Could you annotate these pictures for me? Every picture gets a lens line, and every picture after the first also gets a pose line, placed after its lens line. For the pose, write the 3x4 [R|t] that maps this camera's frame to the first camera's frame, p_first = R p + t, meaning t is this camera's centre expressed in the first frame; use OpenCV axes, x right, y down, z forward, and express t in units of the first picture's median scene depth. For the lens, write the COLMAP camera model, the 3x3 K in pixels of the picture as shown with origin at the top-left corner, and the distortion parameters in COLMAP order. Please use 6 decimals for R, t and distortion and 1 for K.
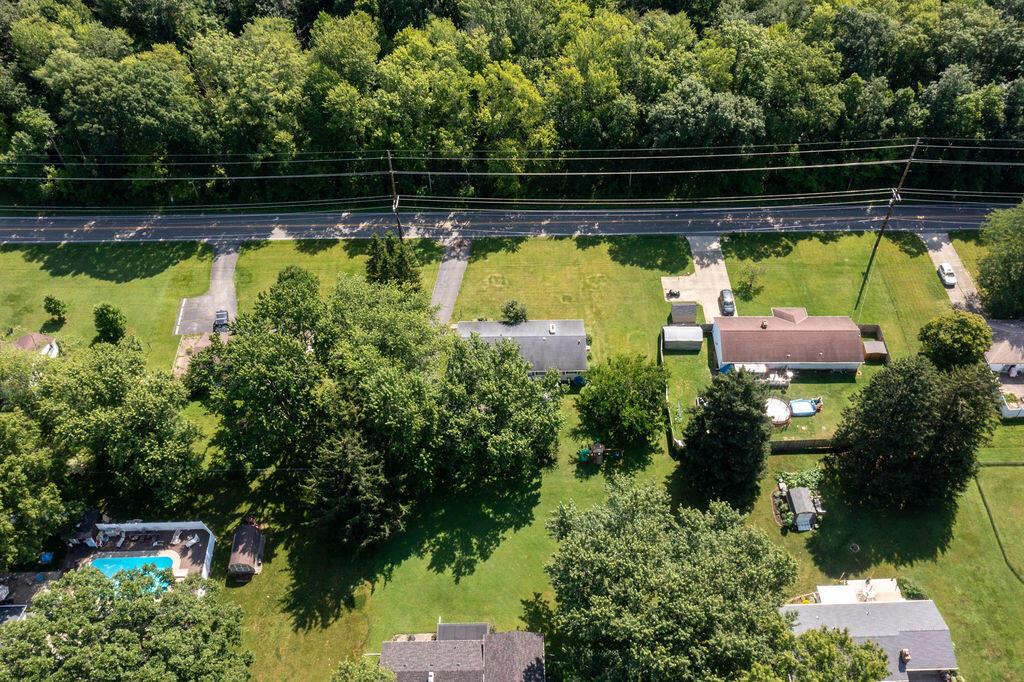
lens RADIAL K [[842.1, 0, 512.0], [0, 842.1, 341.0], [0, 0, 1]] dist [0.000555, -0.004924]
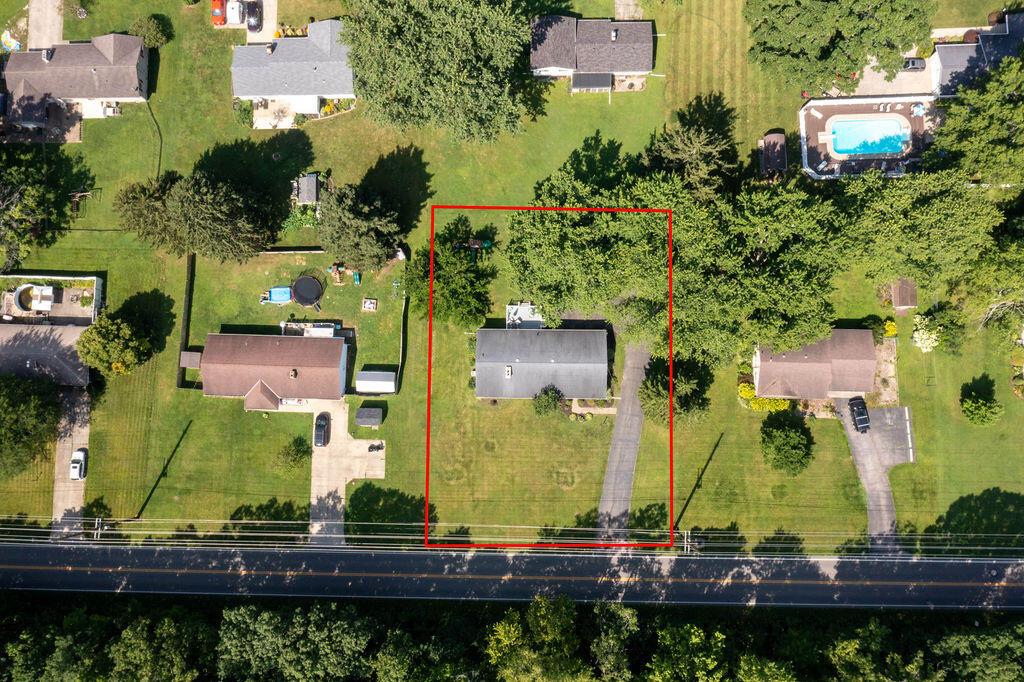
lens RADIAL K [[842.1, 0, 512.0], [0, 842.1, 341.0], [0, 0, 1]] dist [0.000555, -0.004924]
pose [[-0.998577, -0.014374, 0.051358, -0.005432], [0.047336, -0.682494, 0.729357, -0.658705], [0.024568, 0.730750, 0.682203, 0.288345]]
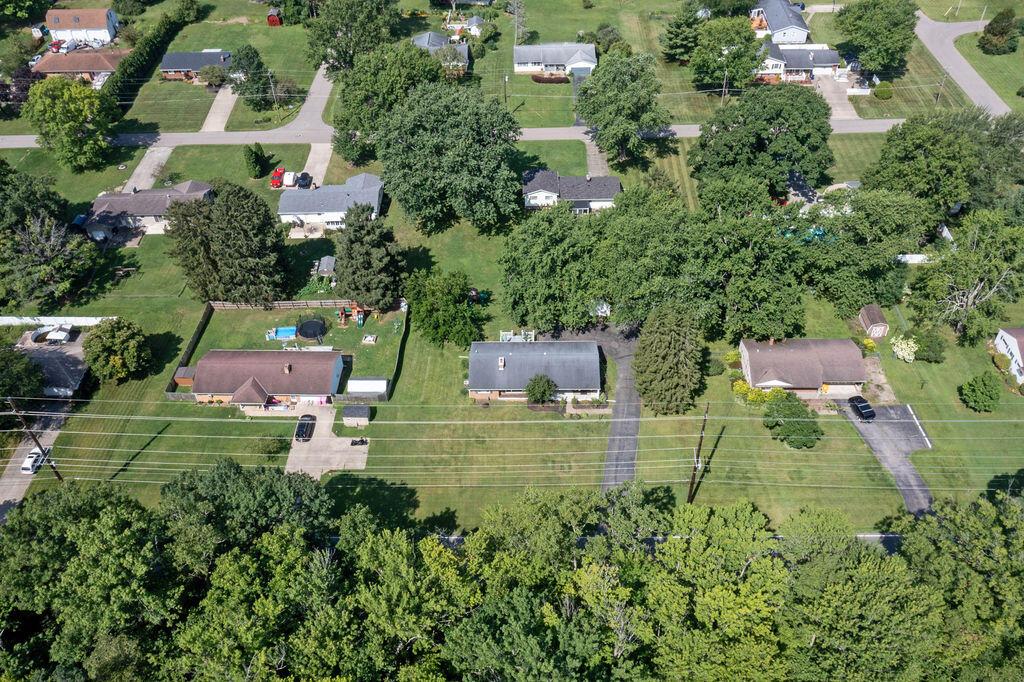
lens RADIAL K [[842.1, 0, 512.0], [0, 842.1, 341.0], [0, 0, 1]] dist [0.000555, -0.004924]
pose [[-0.998834, 0.014182, 0.046153, -0.009641], [0.045729, -0.028895, 0.998536, -0.936357], [0.015494, 0.999482, 0.028212, 0.888025]]
